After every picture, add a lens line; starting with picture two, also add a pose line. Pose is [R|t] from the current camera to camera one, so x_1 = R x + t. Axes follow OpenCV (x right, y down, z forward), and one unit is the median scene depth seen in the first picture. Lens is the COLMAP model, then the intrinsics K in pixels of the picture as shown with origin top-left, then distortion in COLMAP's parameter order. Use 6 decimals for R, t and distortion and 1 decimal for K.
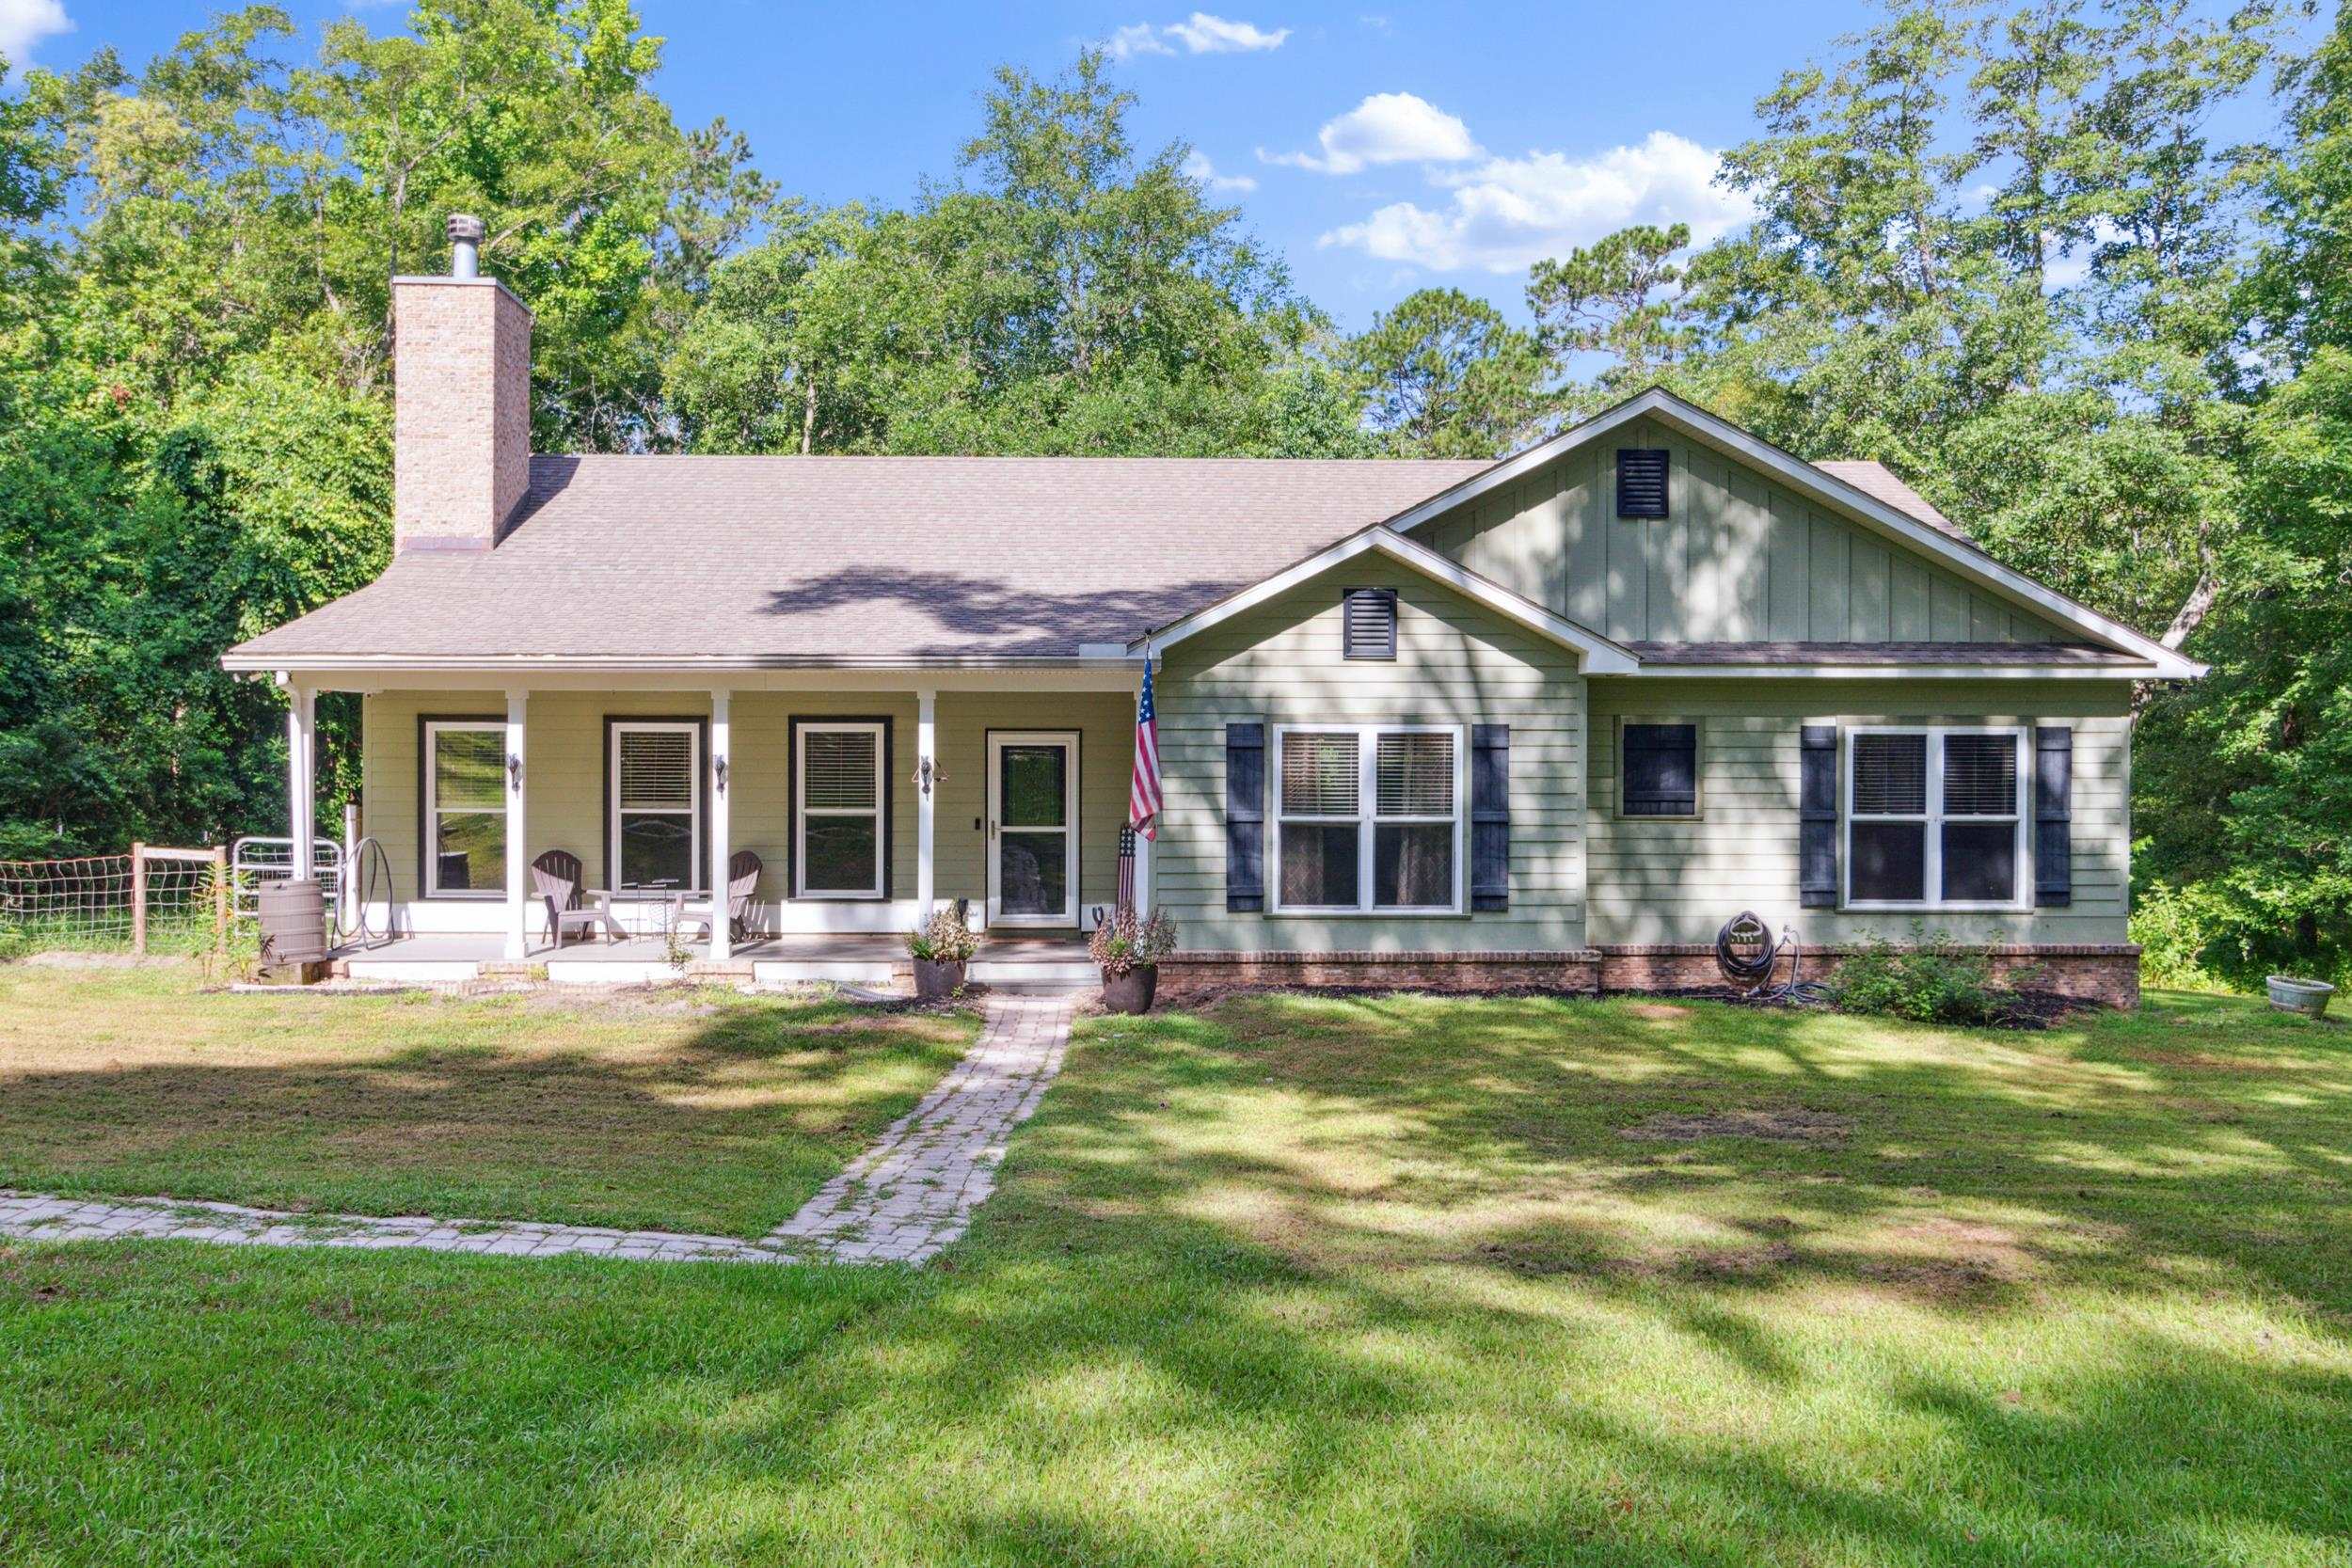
lens RADIAL K [[1875.7, 0, 1119.0], [0, 1875.7, 756.2], [0, 0, 1]] dist [0.002524, -0.007869]
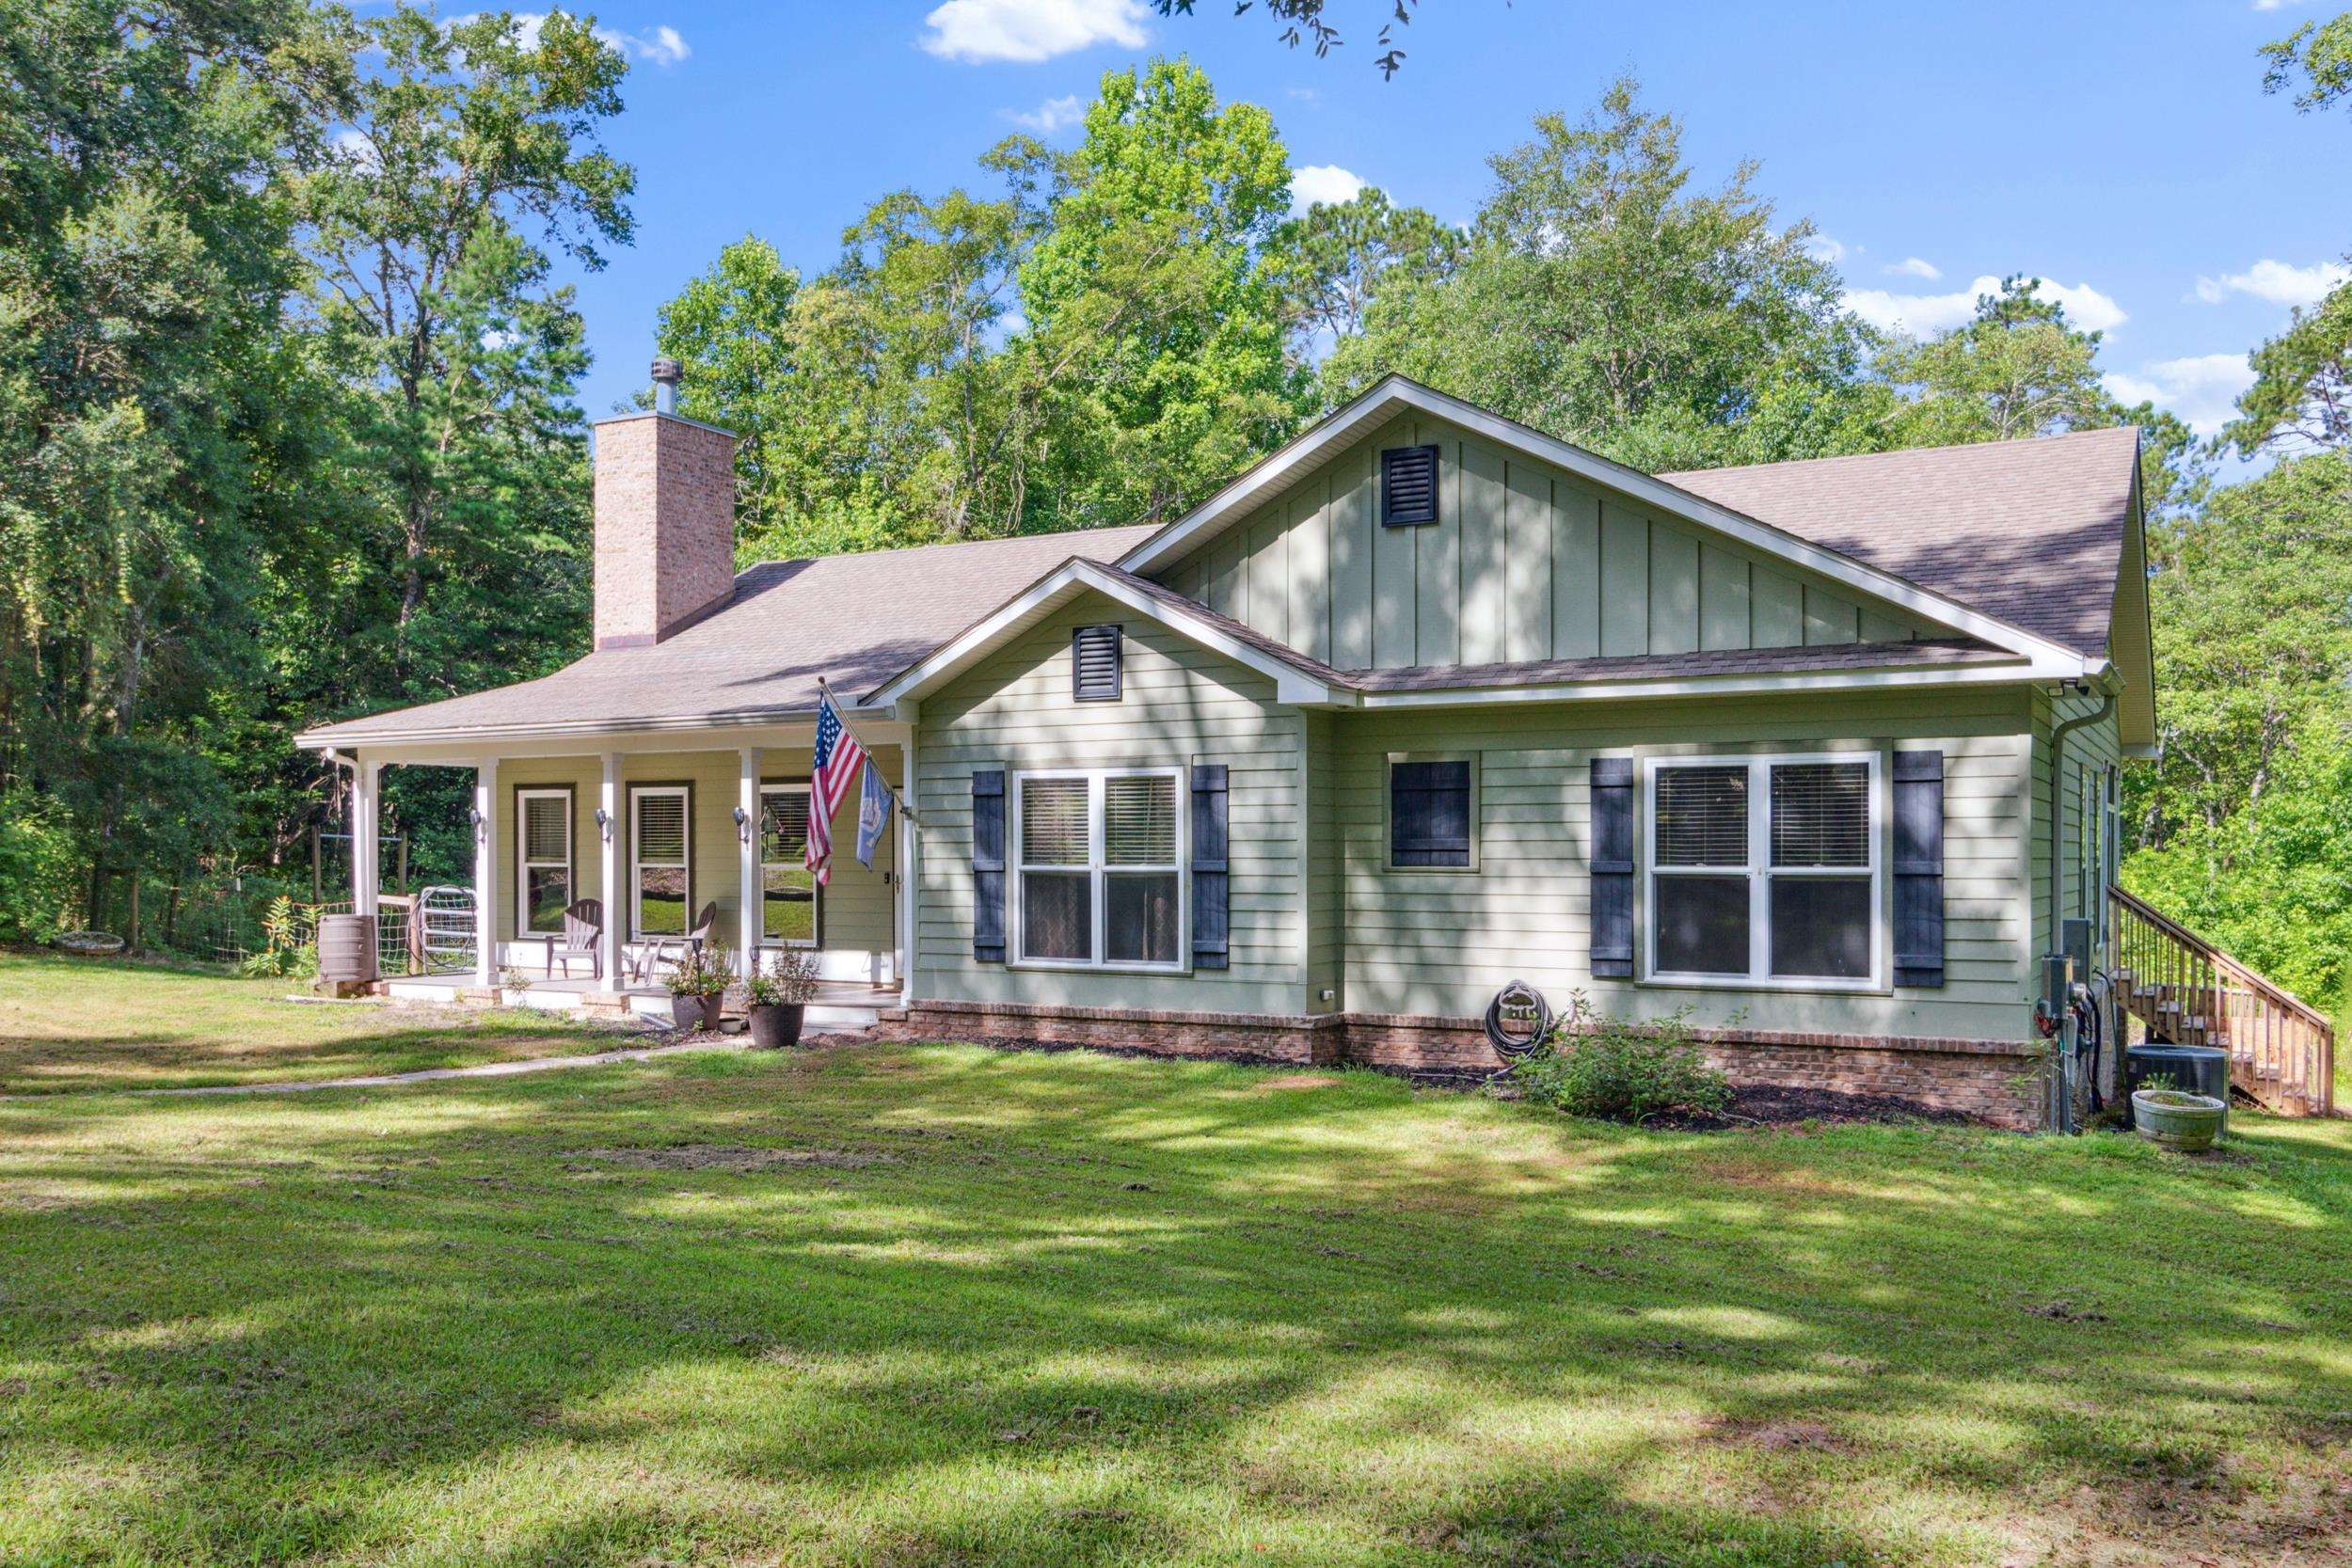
lens RADIAL K [[1875.7, 0, 1133.0], [0, 1875.7, 860.5], [0, 0, 1]] dist [0.002524, -0.007869]
pose [[0.859908, -0.000916, -0.510447, 0.618543], [0.000488, 0.999999, -0.000972, 0.029422], [0.510448, 0.000586, 0.859908, 0.184874]]
